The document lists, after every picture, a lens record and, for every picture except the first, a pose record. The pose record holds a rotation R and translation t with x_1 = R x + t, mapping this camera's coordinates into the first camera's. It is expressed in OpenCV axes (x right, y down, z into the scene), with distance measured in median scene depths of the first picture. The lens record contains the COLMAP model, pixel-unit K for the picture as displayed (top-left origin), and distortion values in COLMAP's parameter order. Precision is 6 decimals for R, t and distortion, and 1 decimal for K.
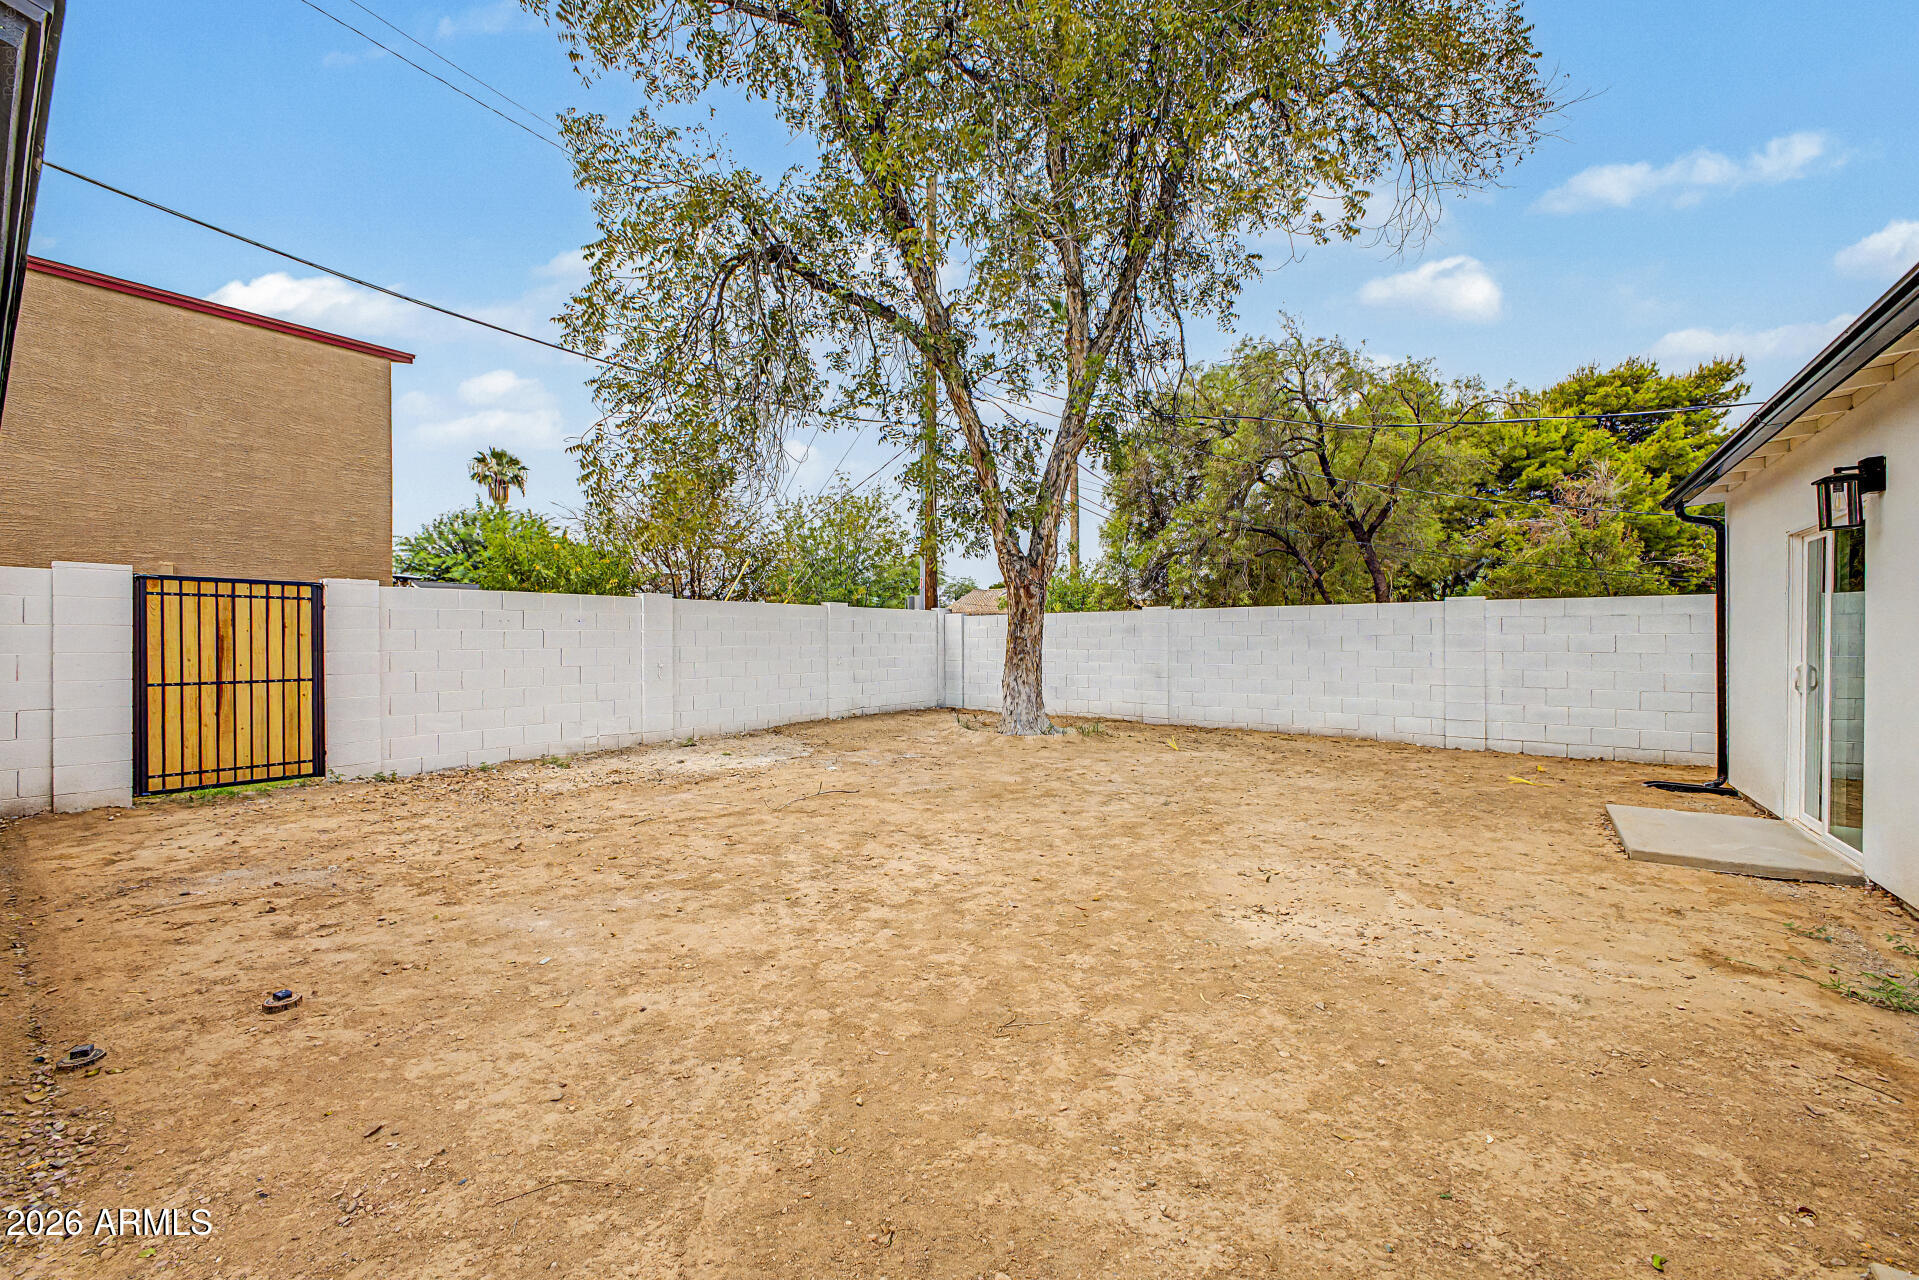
lens RADIAL K [[771.5, 0, 959.5], [0, 771.5, 640.0], [0, 0, 1]] dist [0.001495, -0.000085]
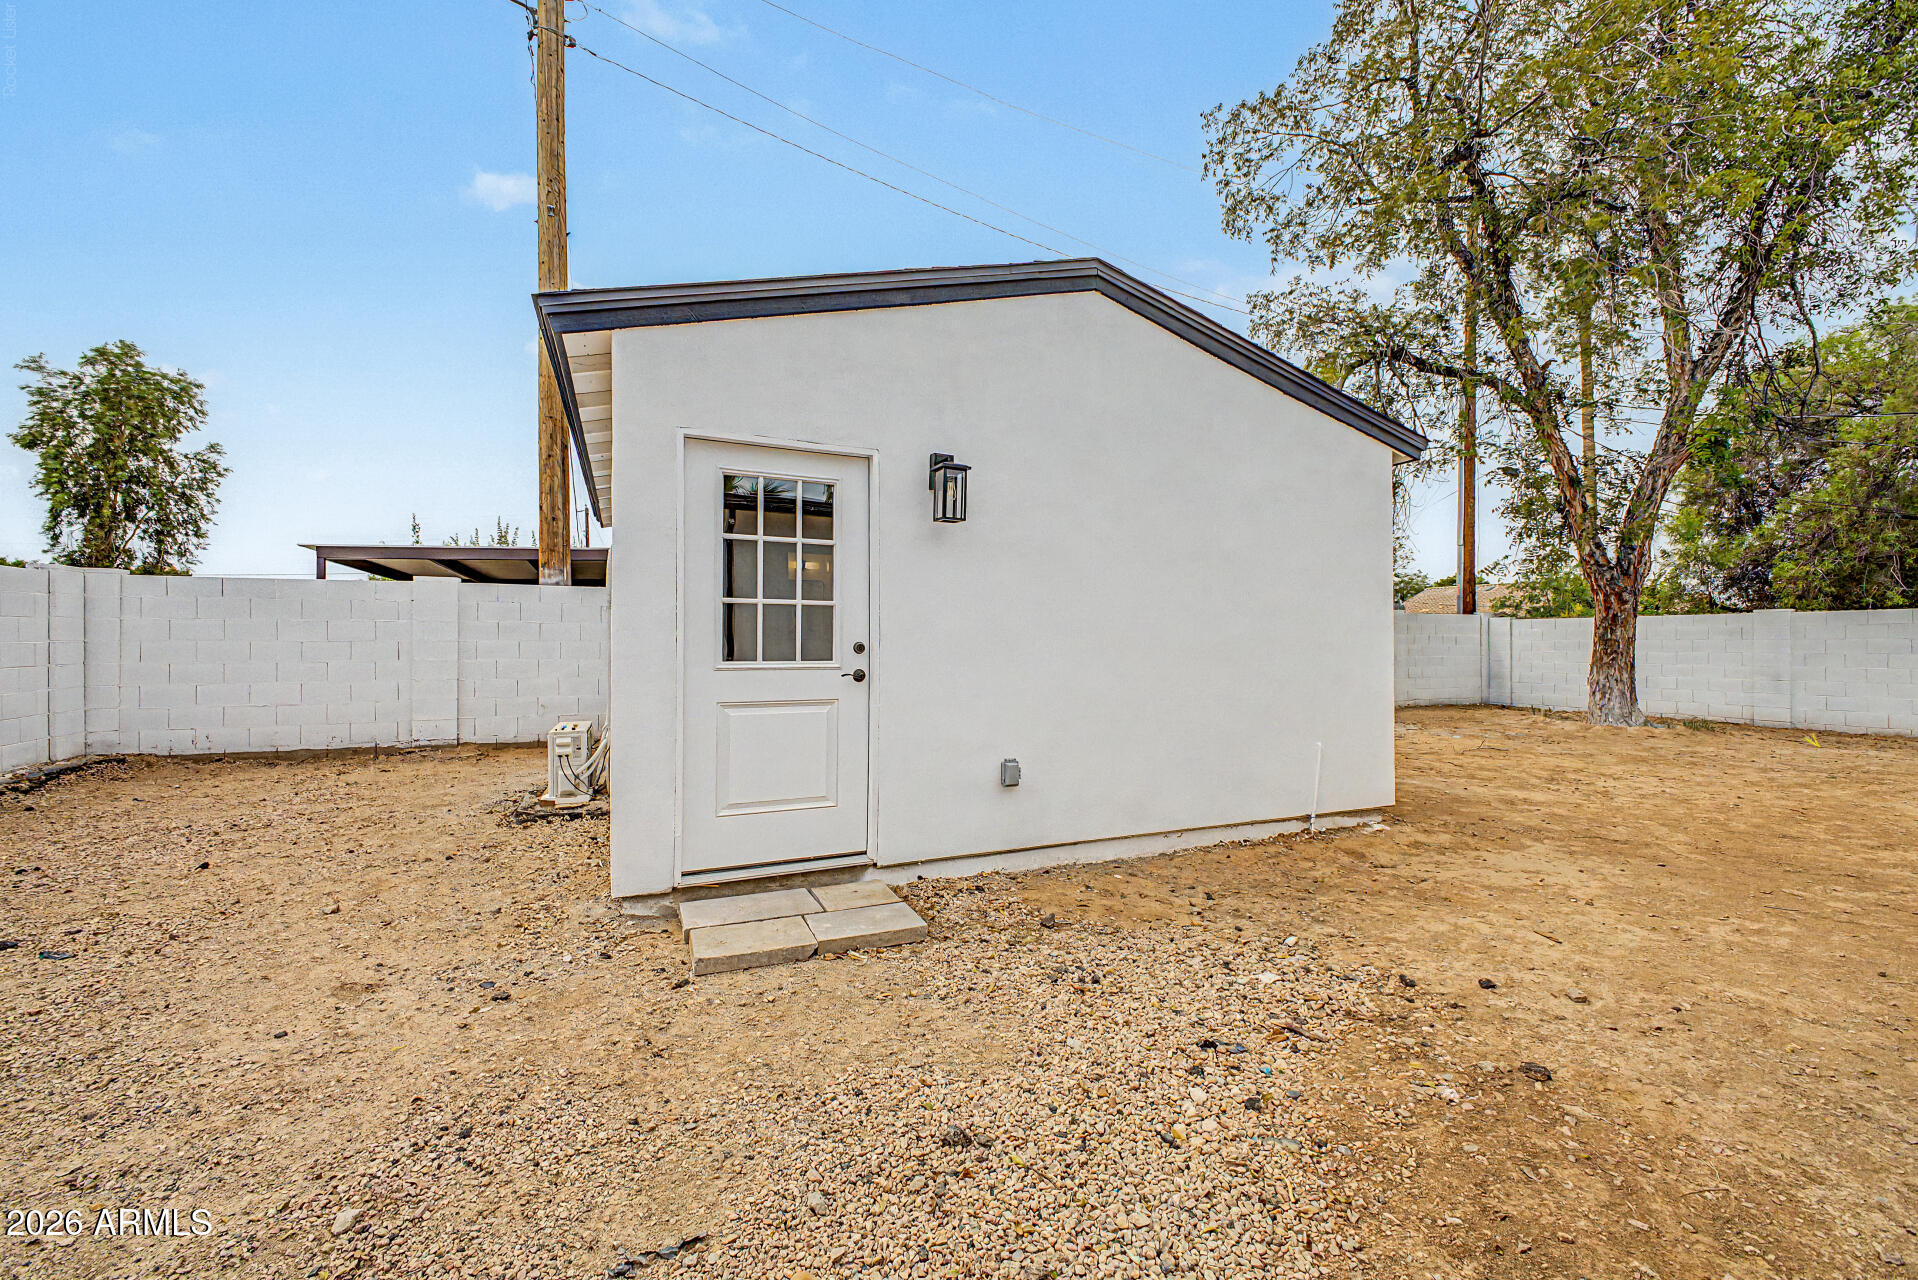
lens RADIAL K [[752.9, 0, 967.2], [0, 752.9, 634.7], [0, 0, 1]] dist [-0.001392, -0.000397]
pose [[0.868227, -0.000492, -0.496168, -0.187909], [-0.005282, 0.999934, -0.010235, 0.005822], [0.496140, 0.011507, 0.868166, -0.401628]]
